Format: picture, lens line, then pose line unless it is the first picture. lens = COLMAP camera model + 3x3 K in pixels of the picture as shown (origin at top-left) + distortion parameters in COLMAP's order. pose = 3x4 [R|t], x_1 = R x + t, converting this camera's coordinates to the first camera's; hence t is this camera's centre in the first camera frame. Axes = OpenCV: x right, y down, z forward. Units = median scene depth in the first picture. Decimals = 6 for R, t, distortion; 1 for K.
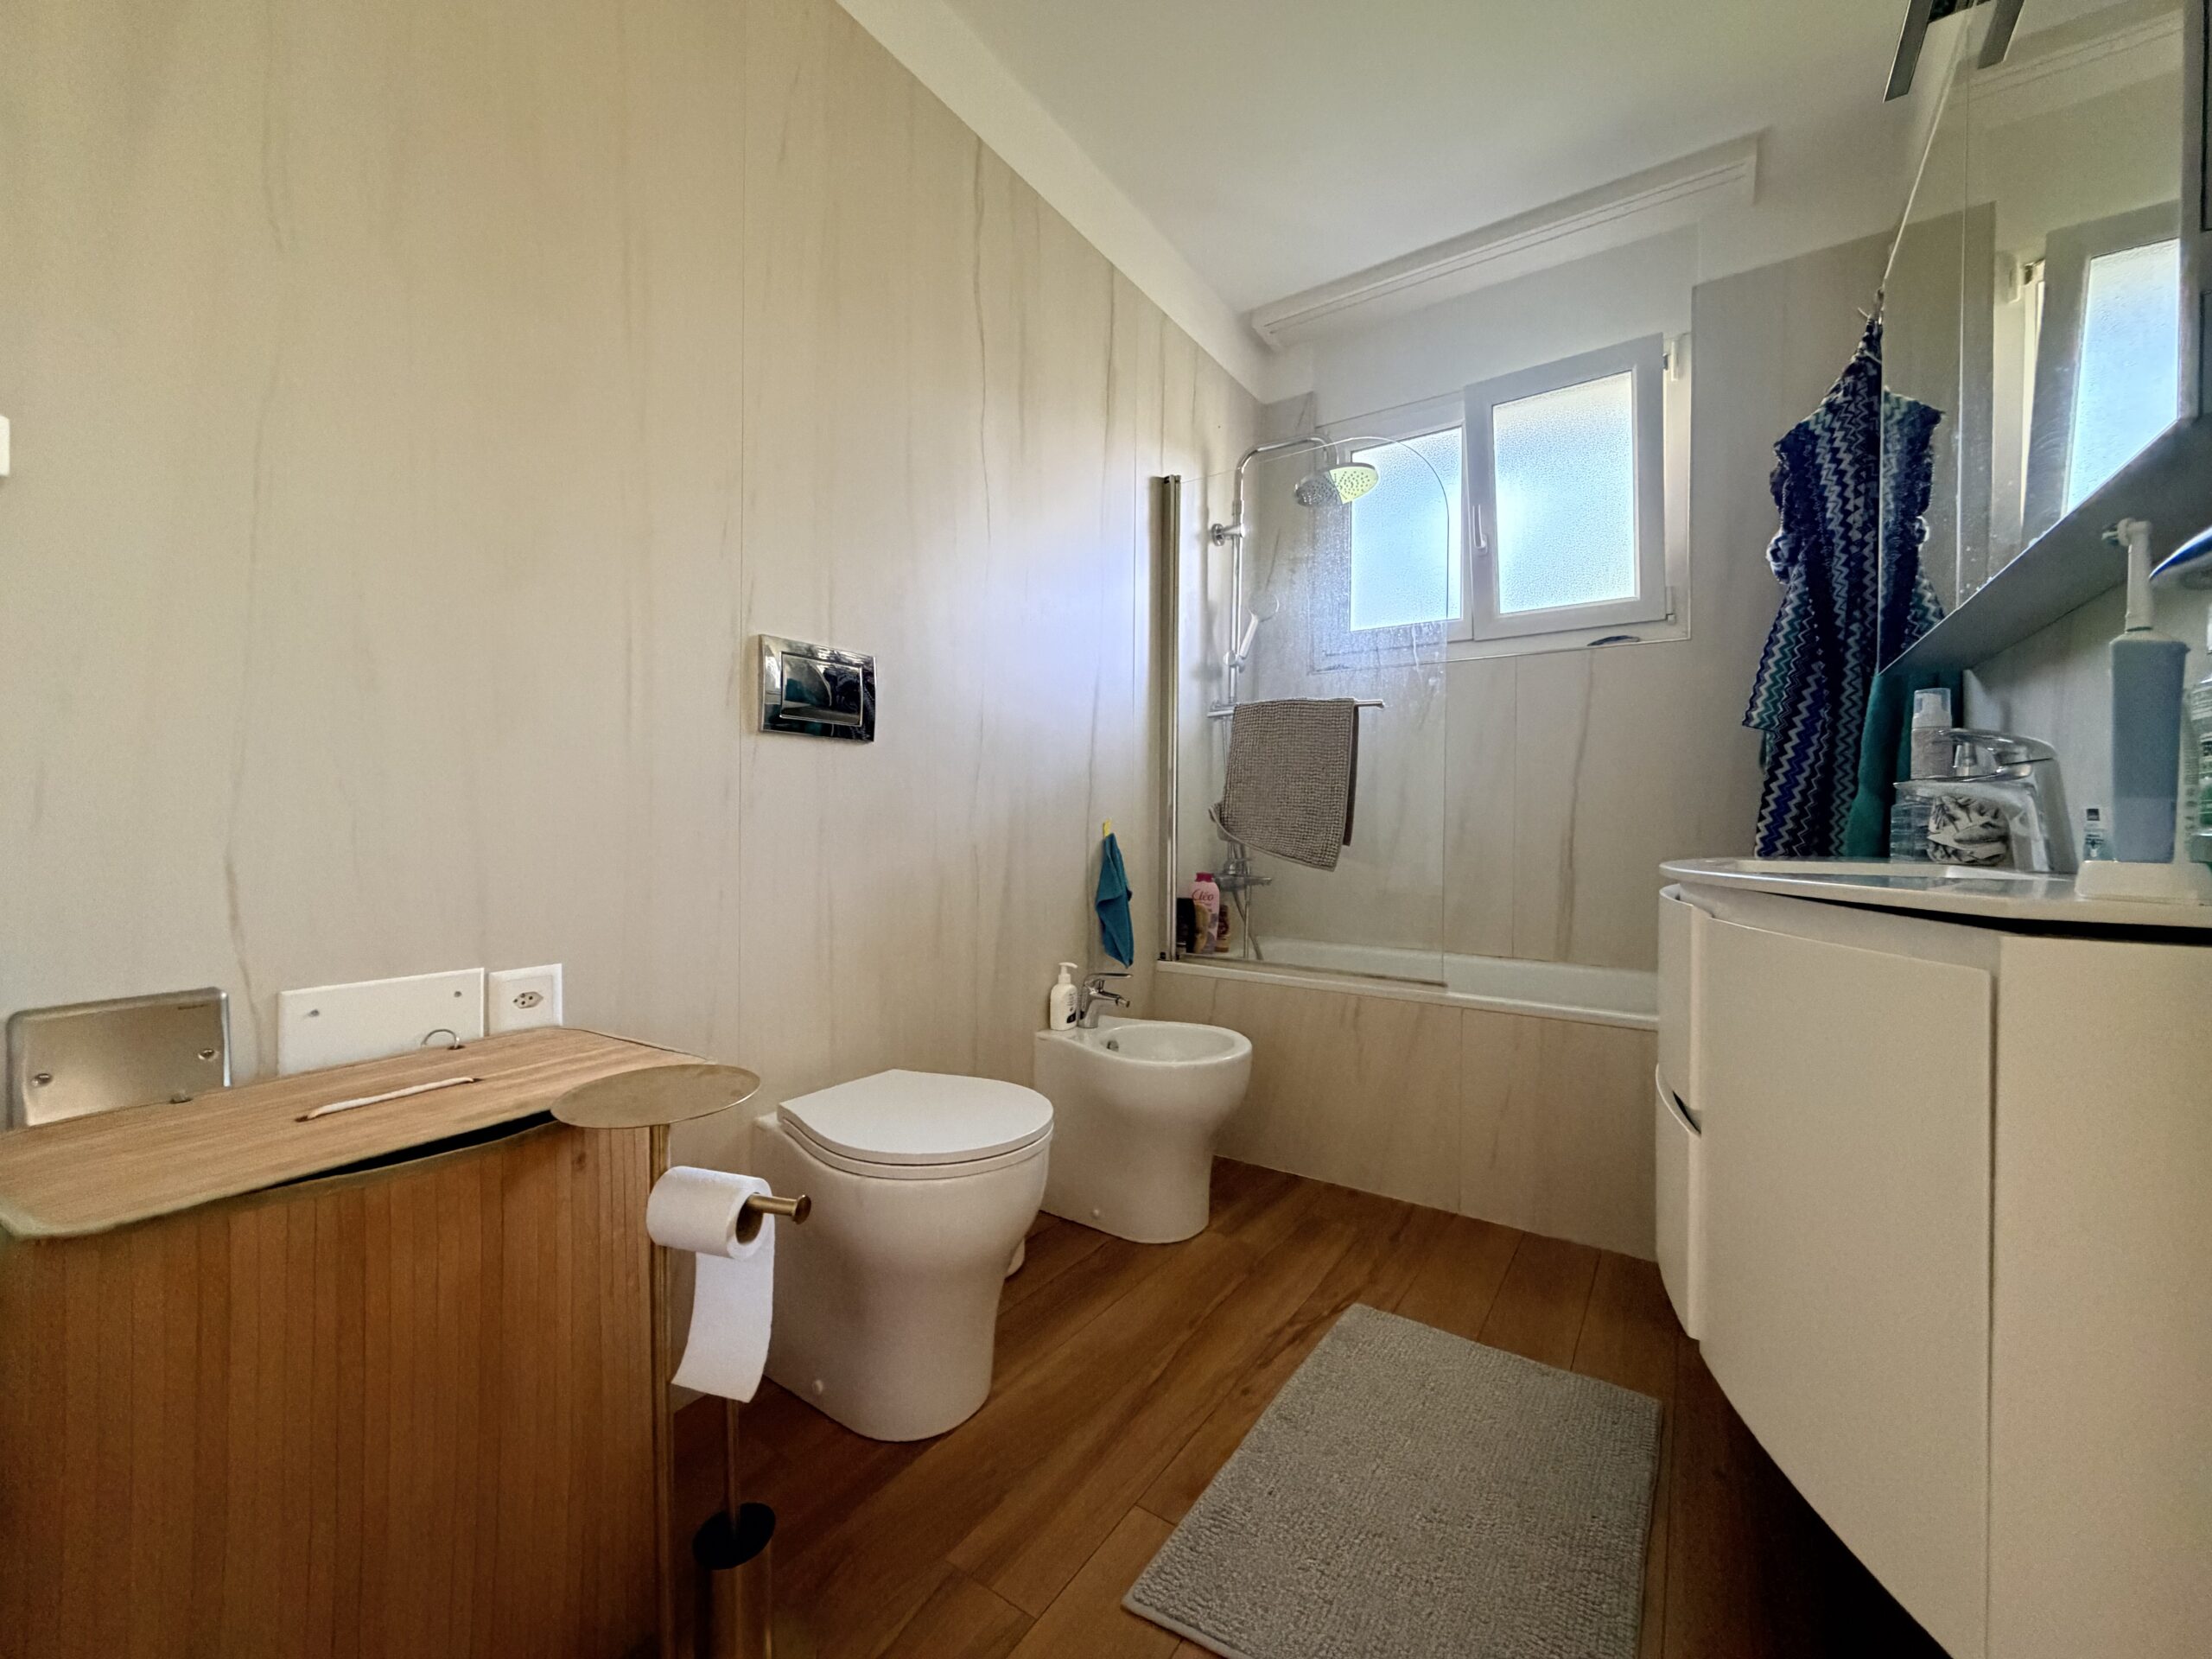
lens RADIAL K [[880.7, 0, 1106.3], [0, 880.7, 825.9], [0, 0, 1]] dist [-0.001910, -0.000260]
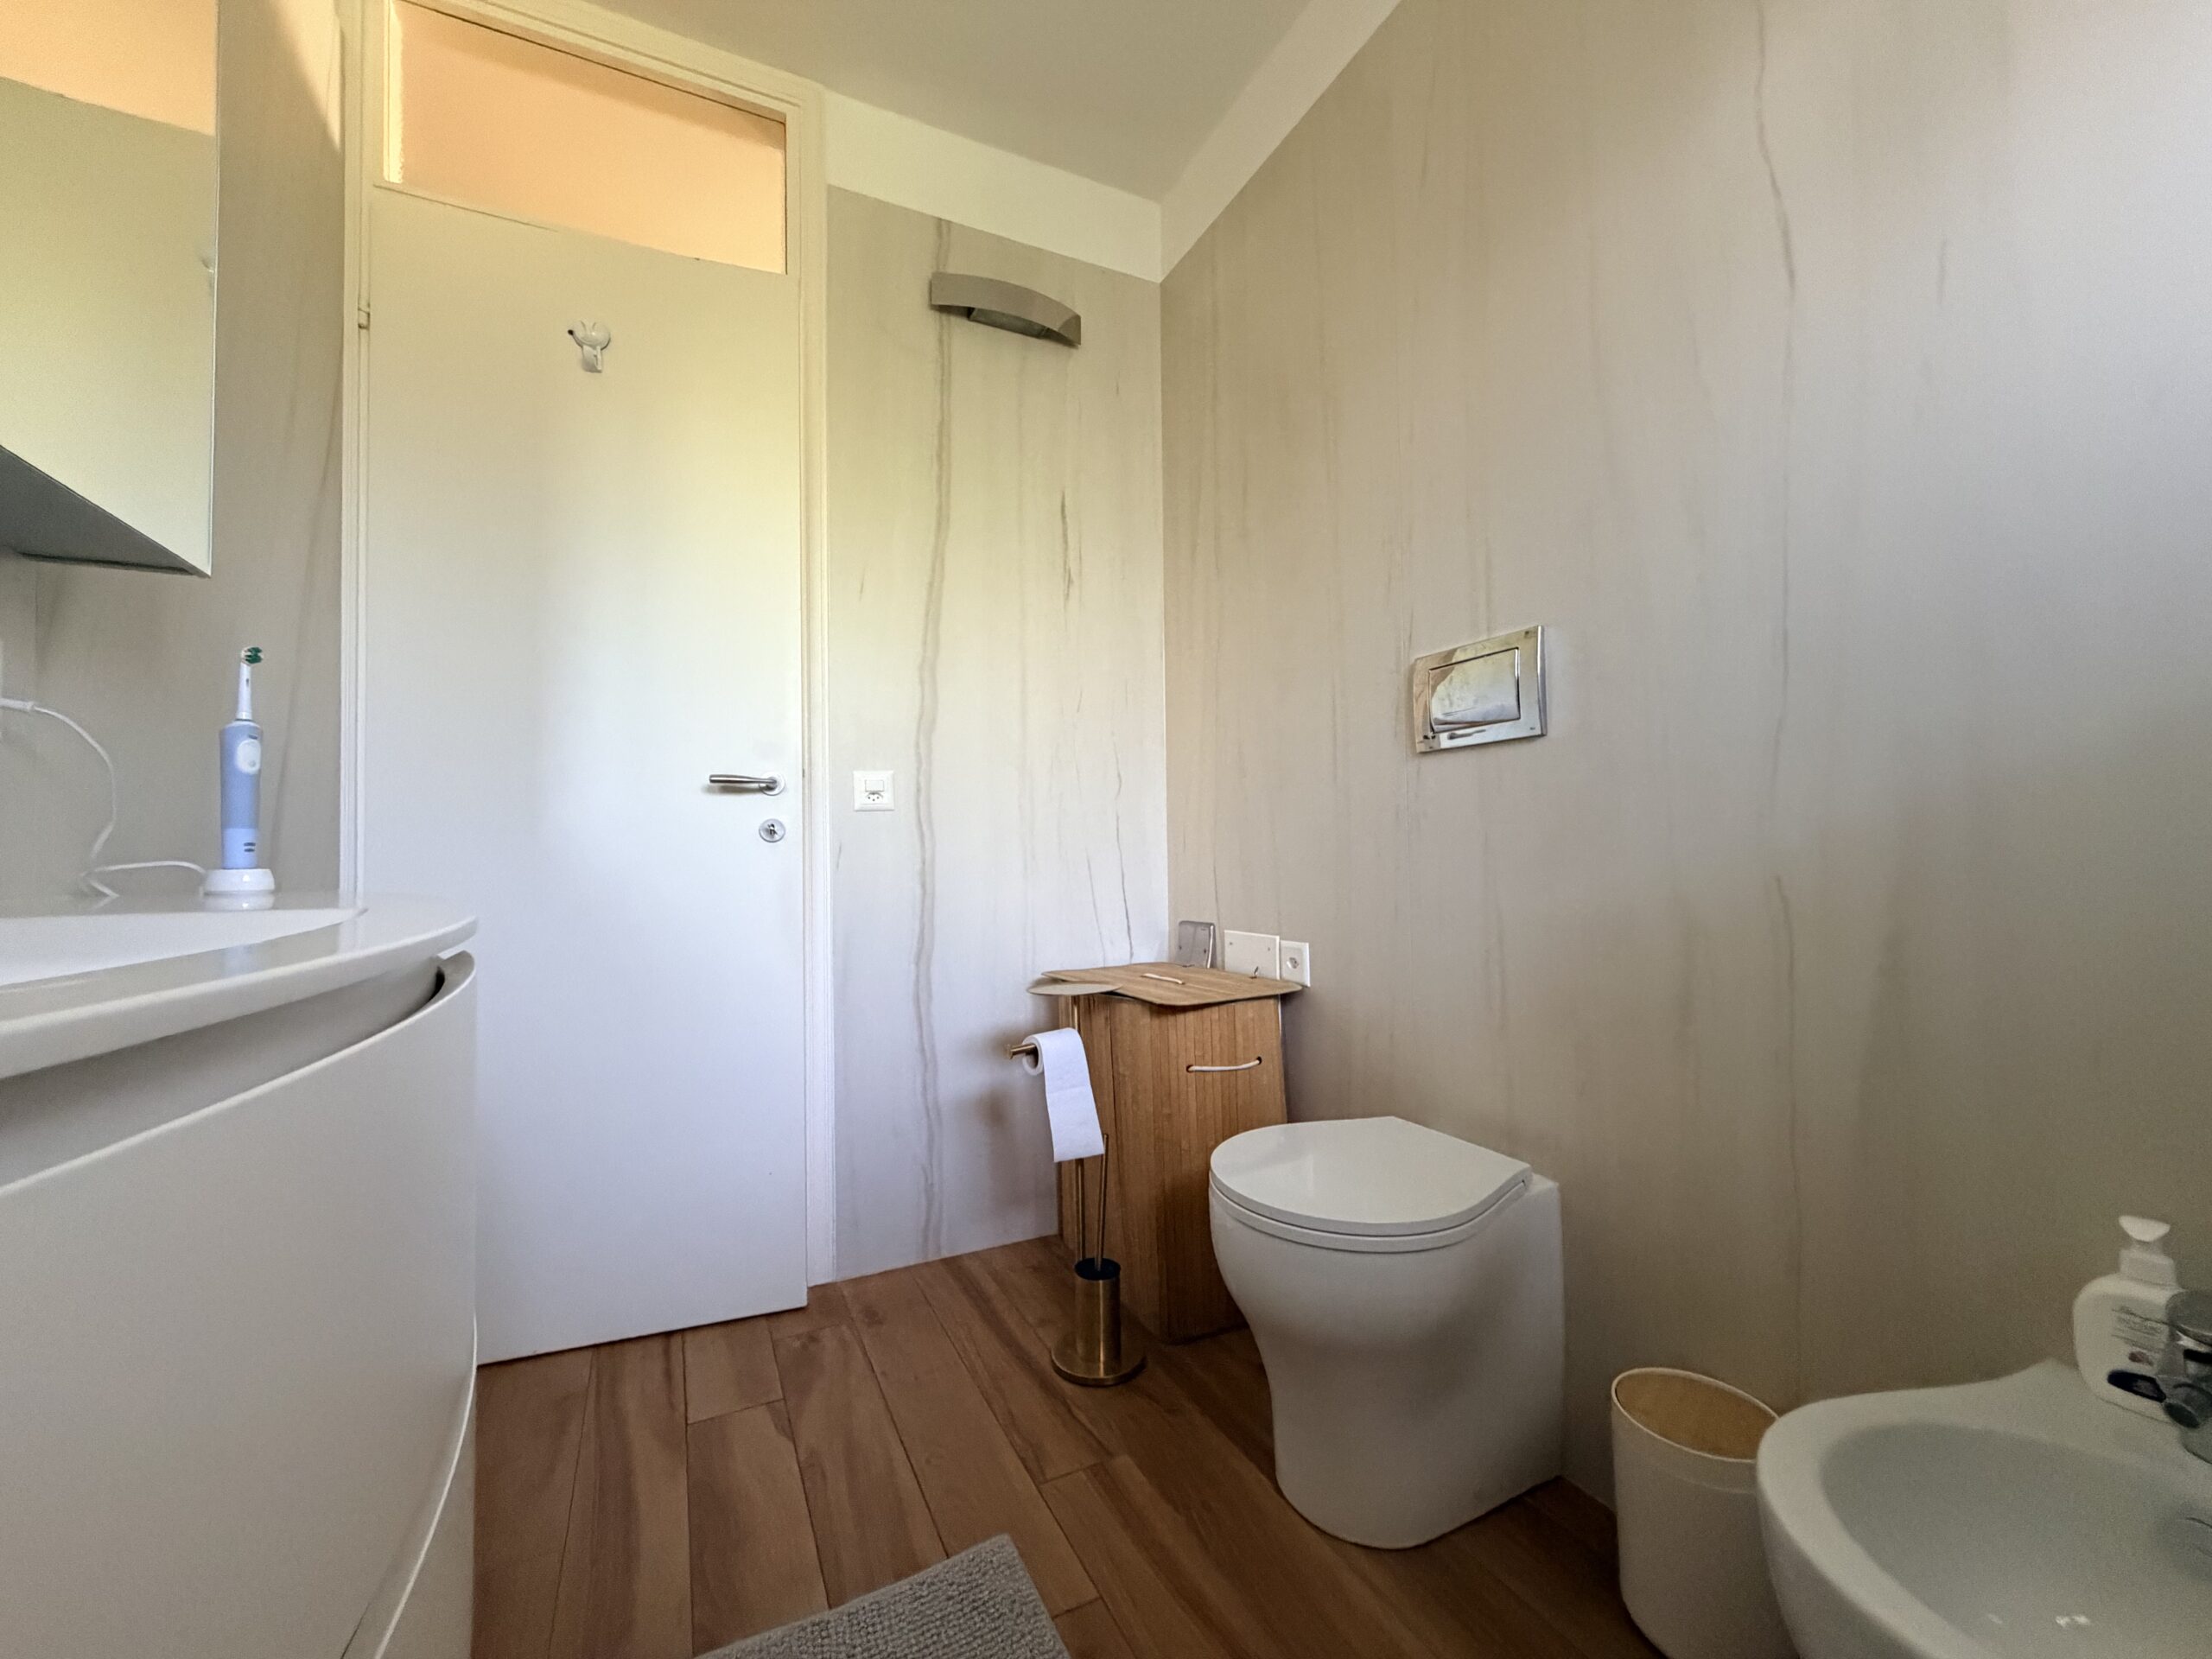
lens RADIAL K [[880.7, 0, 1106.9], [0, 880.7, 833.7], [0, 0, 1]] dist [-0.001910, -0.000260]
pose [[-0.502307, -0.022902, -0.864386, 0.789953], [0.009935, 0.999430, -0.032253, 0.018630], [0.864633, -0.024789, -0.501793, 1.413840]]
